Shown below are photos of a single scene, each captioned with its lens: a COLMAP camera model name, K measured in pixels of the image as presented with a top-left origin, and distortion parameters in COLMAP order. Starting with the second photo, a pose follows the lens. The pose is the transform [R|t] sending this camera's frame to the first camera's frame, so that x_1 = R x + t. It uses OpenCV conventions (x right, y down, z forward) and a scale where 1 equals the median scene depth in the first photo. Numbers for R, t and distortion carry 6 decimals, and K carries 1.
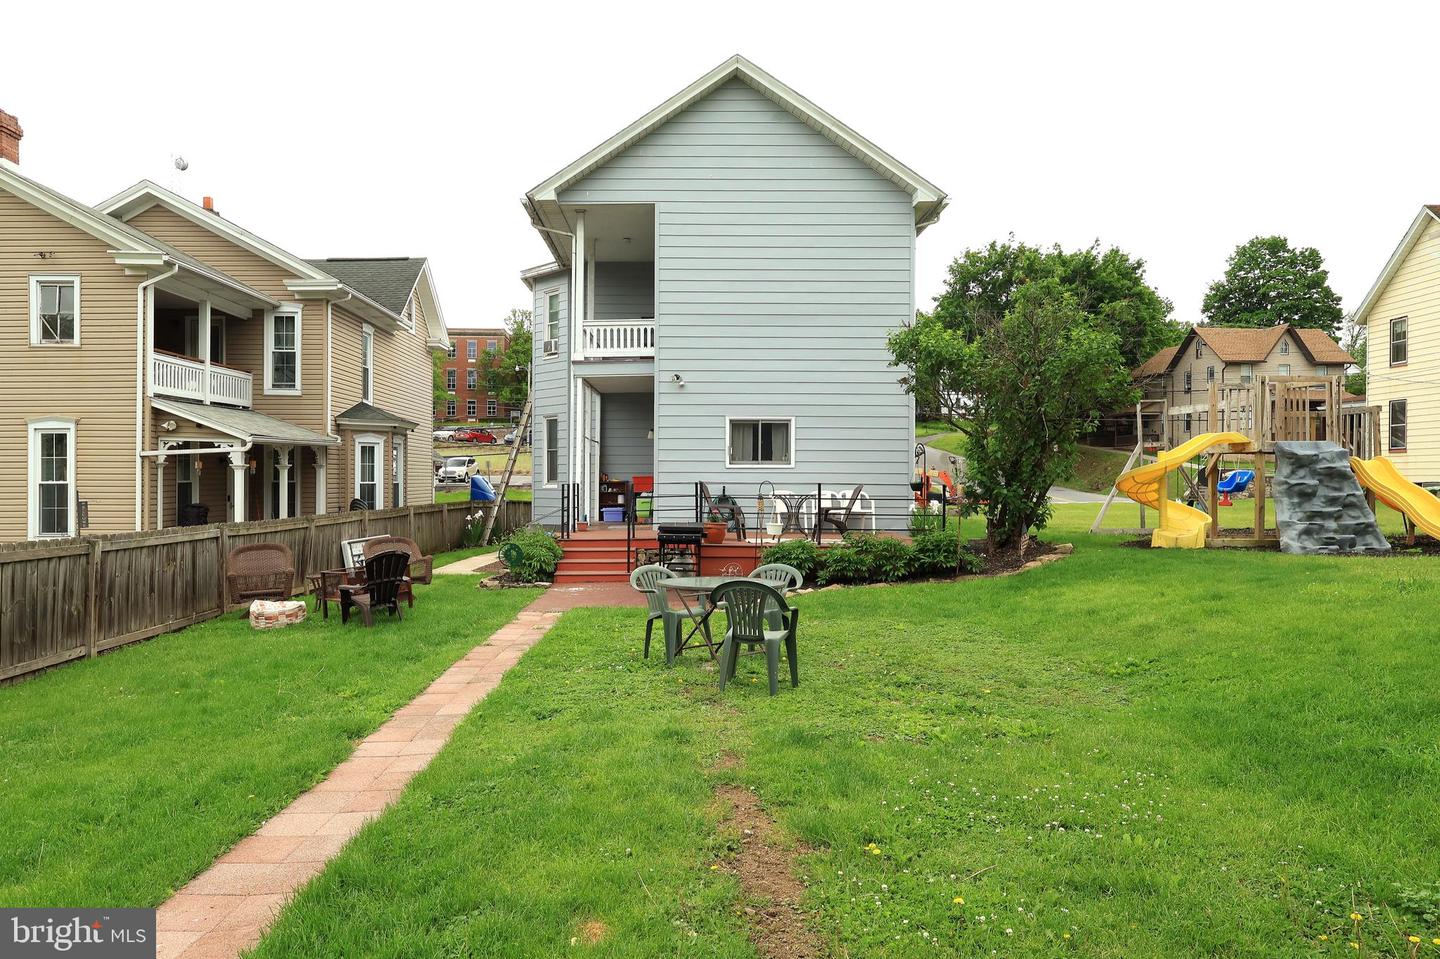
lens RADIAL K [[958.4, 0, 716.3], [0, 958.4, 479.8], [0, 0, 1]] dist [-0.004268, -0.000427]
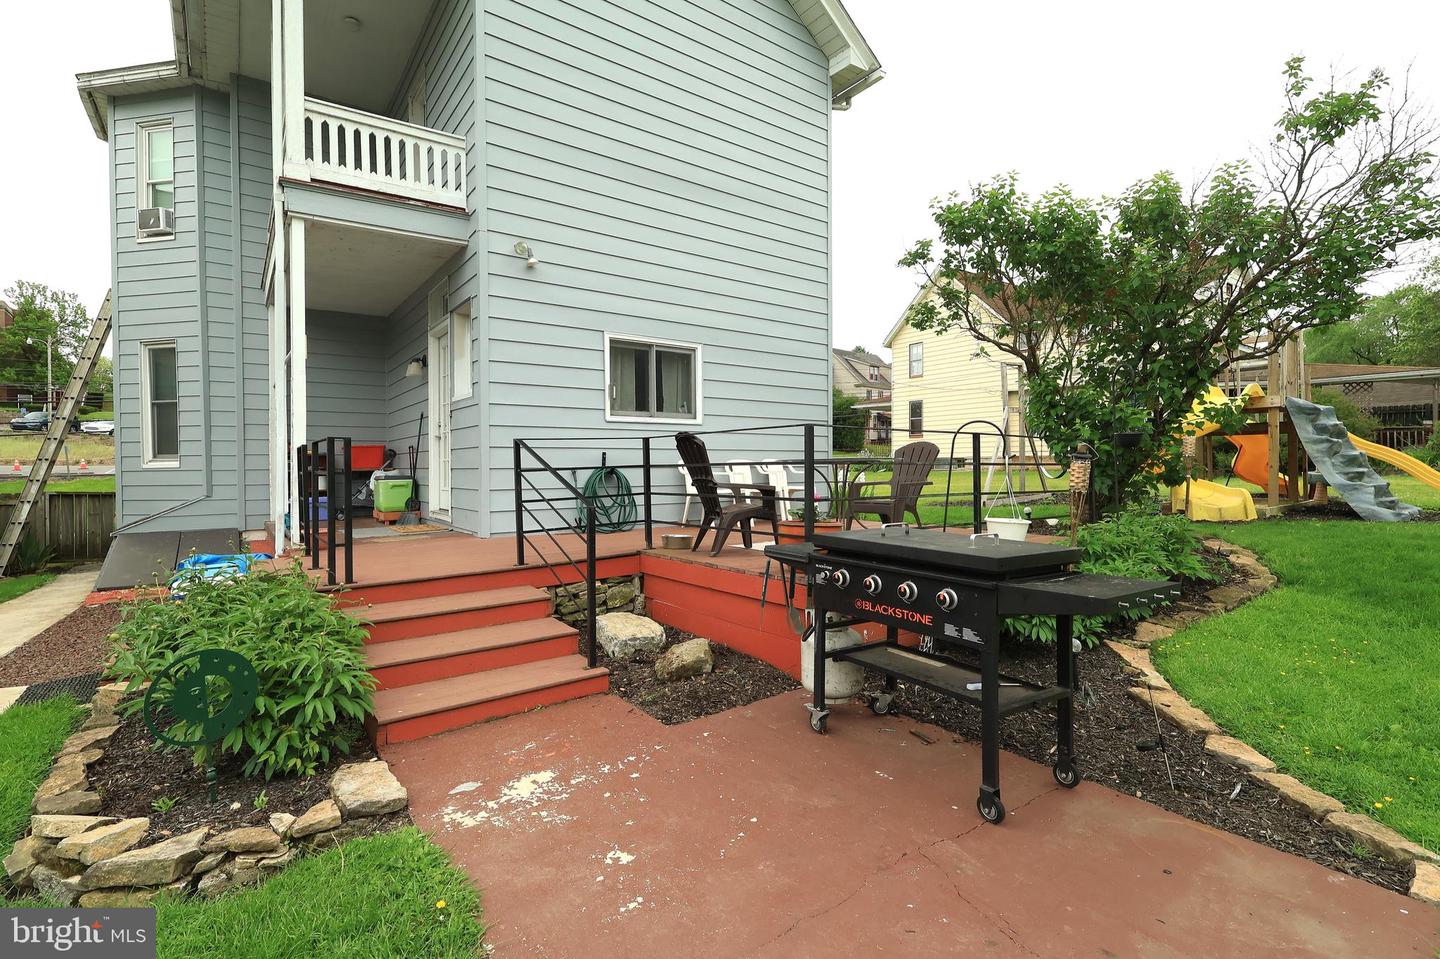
lens RADIAL K [[668.6, 0, 722.9], [0, 668.6, 471.3], [0, 0, 1]] dist [0.001461, 0.002467]
pose [[0.823742, -0.015878, 0.566743, -0.159304], [0.012666, 0.999874, 0.009604, 0.014417], [-0.566824, -0.000732, 0.823839, 0.619256]]
